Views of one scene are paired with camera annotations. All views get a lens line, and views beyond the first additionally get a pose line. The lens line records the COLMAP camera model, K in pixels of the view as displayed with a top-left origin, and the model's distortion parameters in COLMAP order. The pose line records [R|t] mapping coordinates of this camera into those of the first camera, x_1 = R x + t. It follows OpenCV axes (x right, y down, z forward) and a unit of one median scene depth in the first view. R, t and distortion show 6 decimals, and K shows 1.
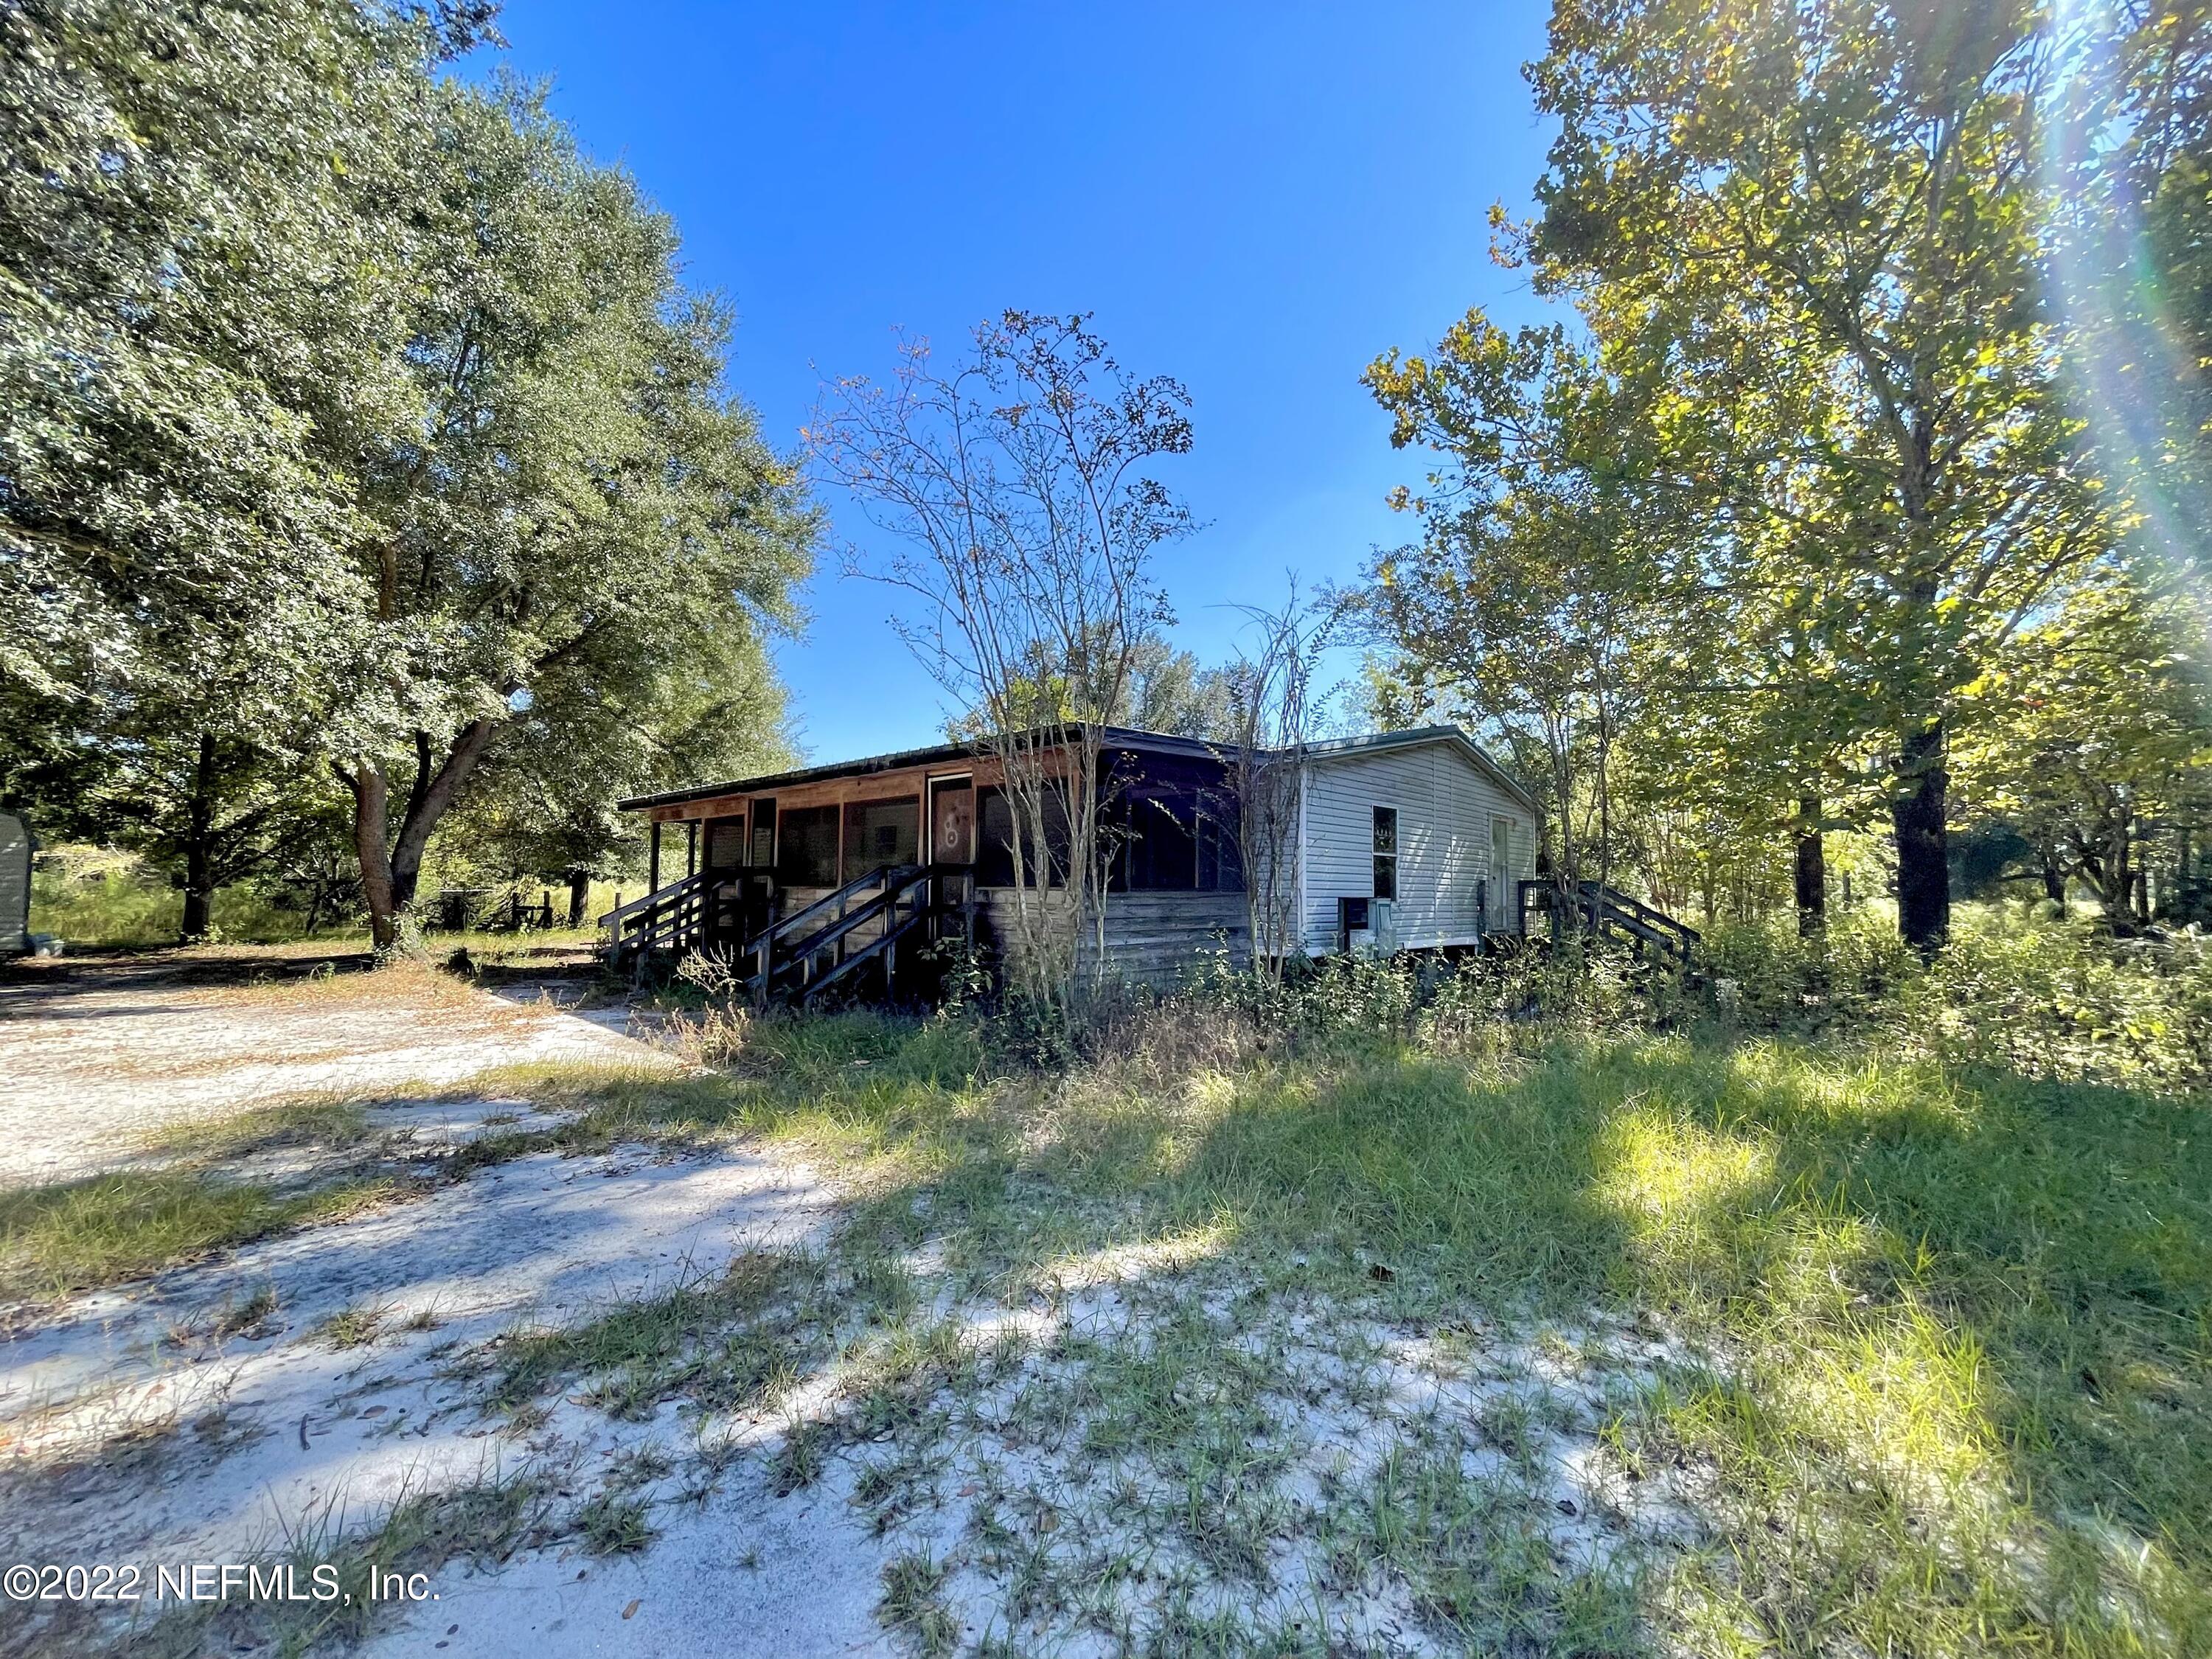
lens RADIAL K [[885.3, 0, 1106.0], [0, 885.3, 829.5], [0, 0, 1]] dist [0.000362, 0.000007]
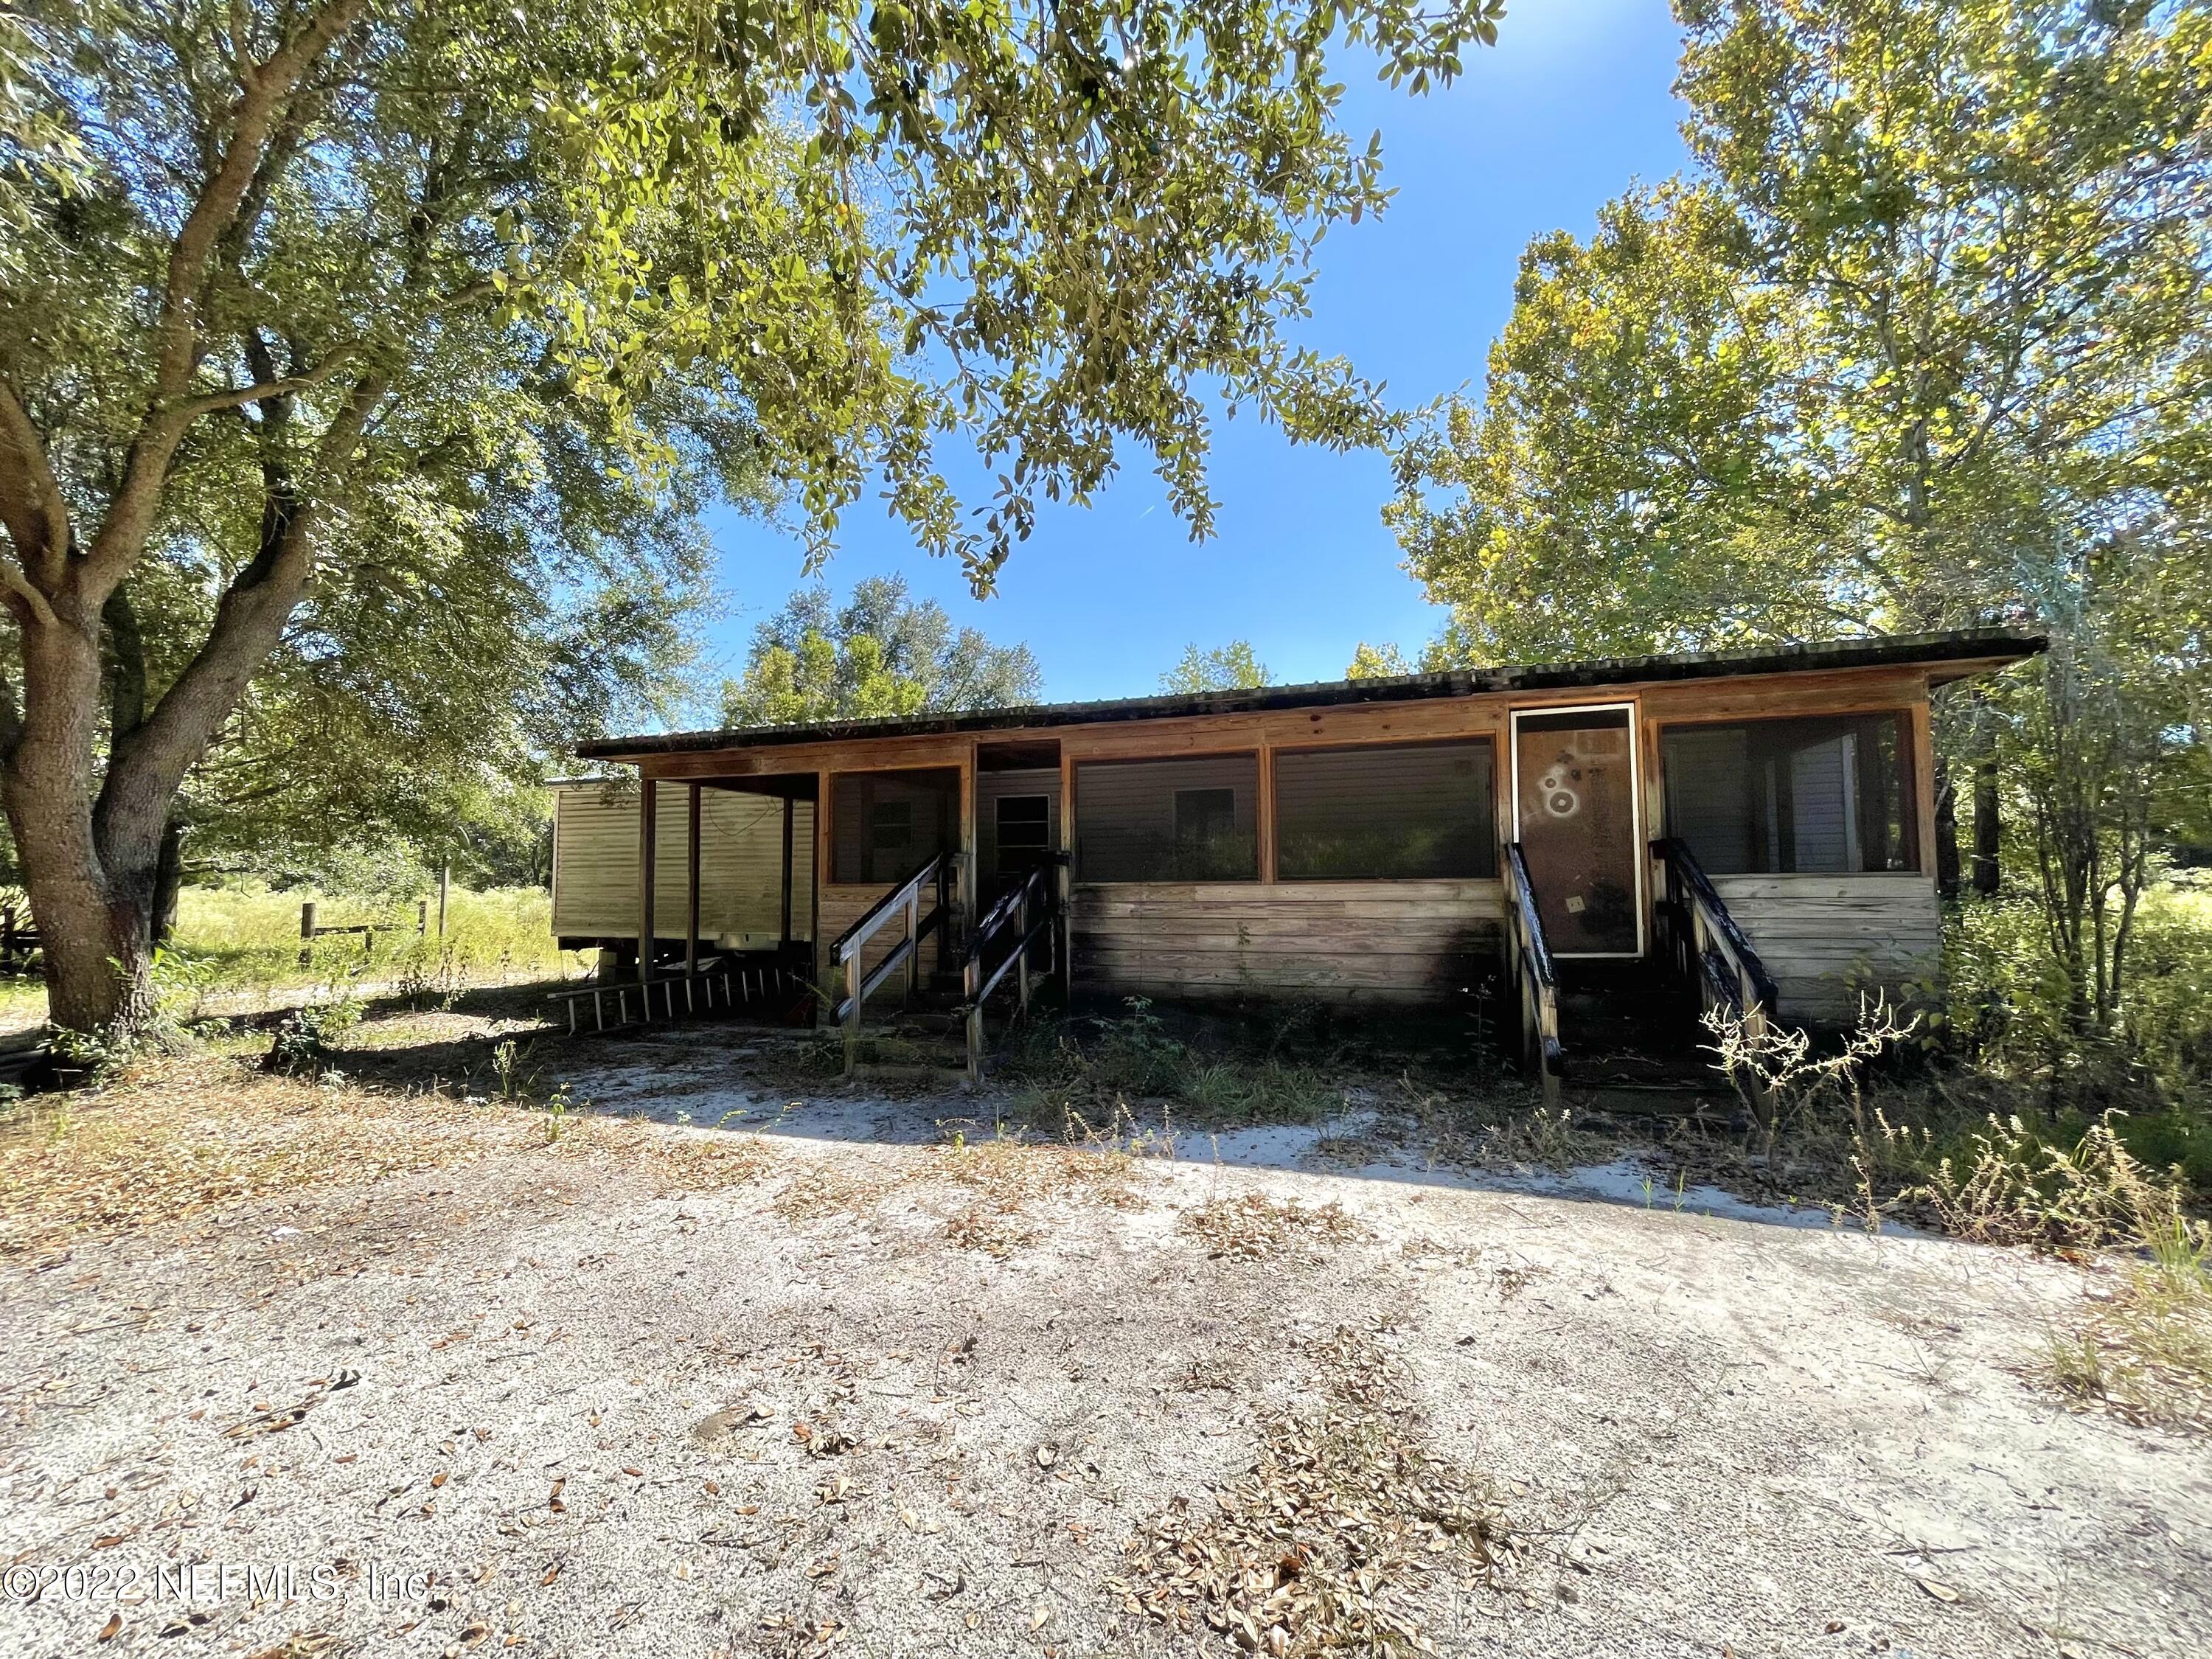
lens RADIAL K [[885.3, 0, 1106.0], [0, 885.3, 829.5], [0, 0, 1]] dist [0.000362, 0.000007]
pose [[0.914165, 0.011166, 0.405189, -0.520503], [-0.011749, 0.999930, -0.001049, 0.023739], [-0.405173, -0.003802, 0.914232, 0.367586]]
